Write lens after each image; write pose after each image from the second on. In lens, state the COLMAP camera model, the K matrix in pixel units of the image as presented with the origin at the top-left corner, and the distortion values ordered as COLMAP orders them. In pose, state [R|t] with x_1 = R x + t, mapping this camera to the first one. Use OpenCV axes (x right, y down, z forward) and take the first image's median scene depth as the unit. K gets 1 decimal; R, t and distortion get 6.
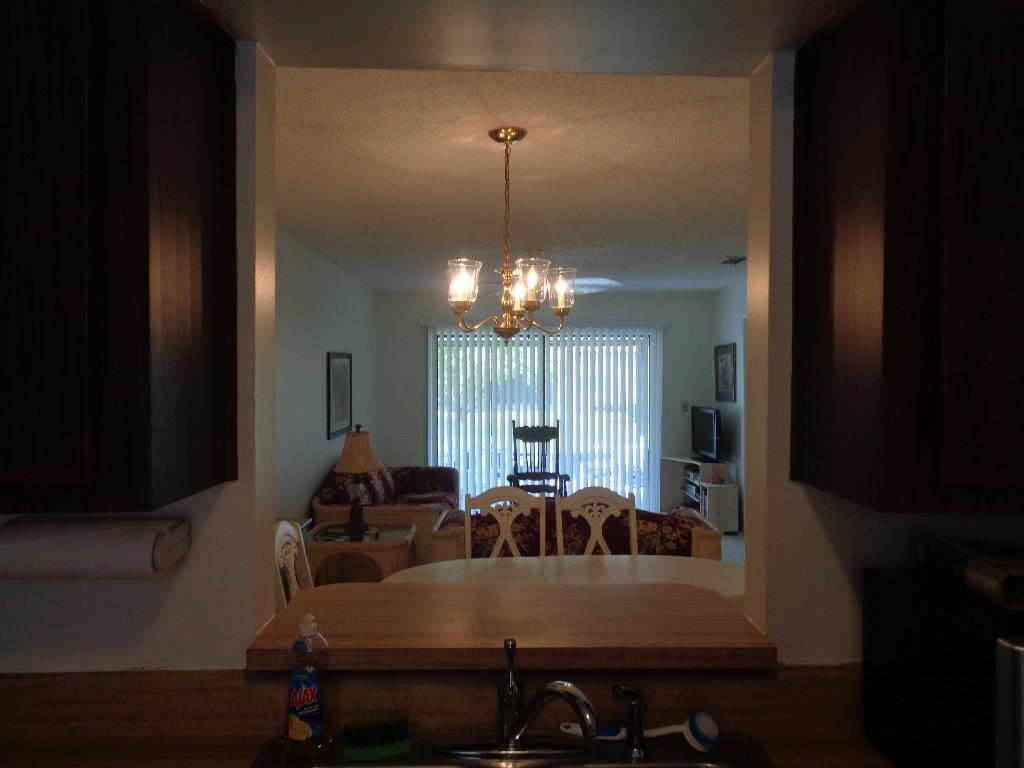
lens RADIAL K [[798.0, 0, 512.0], [0, 798.0, 384.0], [0, 0, 1]] dist [0.010905, 0.001005]
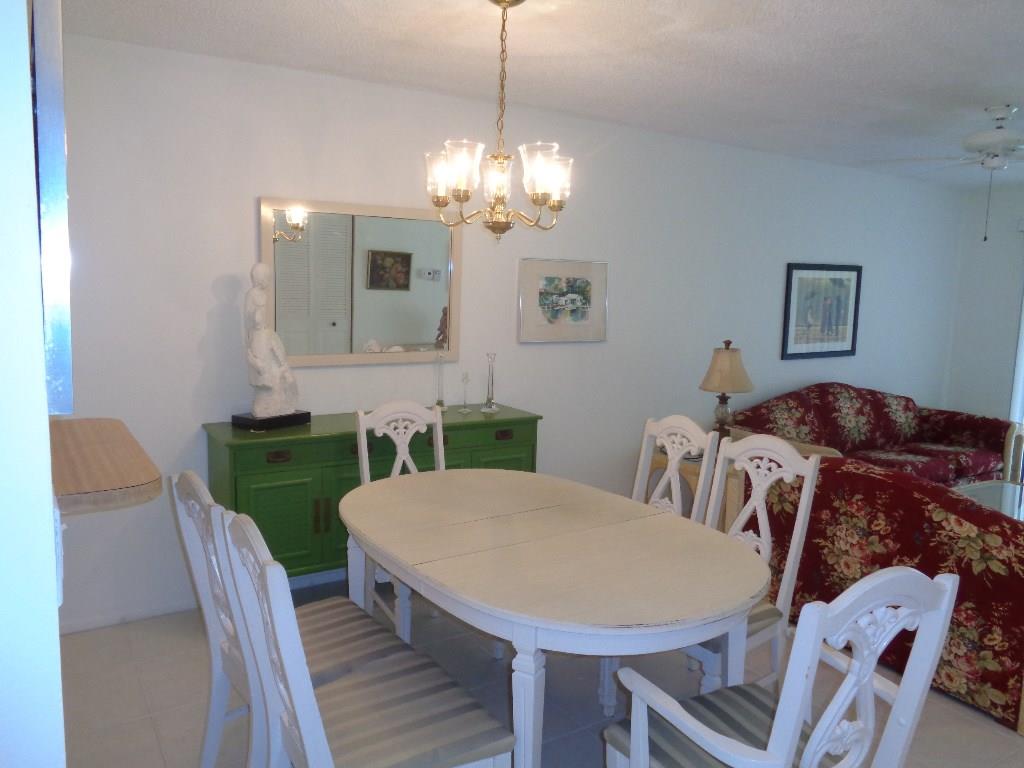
lens RADIAL K [[784.4, 0, 509.5], [0, 784.4, 377.1], [0, 0, 1]] dist [-0.008453, 0.045459]
pose [[0.531831, 0.121938, -0.838026, 0.494230], [-0.047880, 0.992326, 0.114004, 0.002700], [0.845496, -0.020506, 0.533588, 0.351890]]
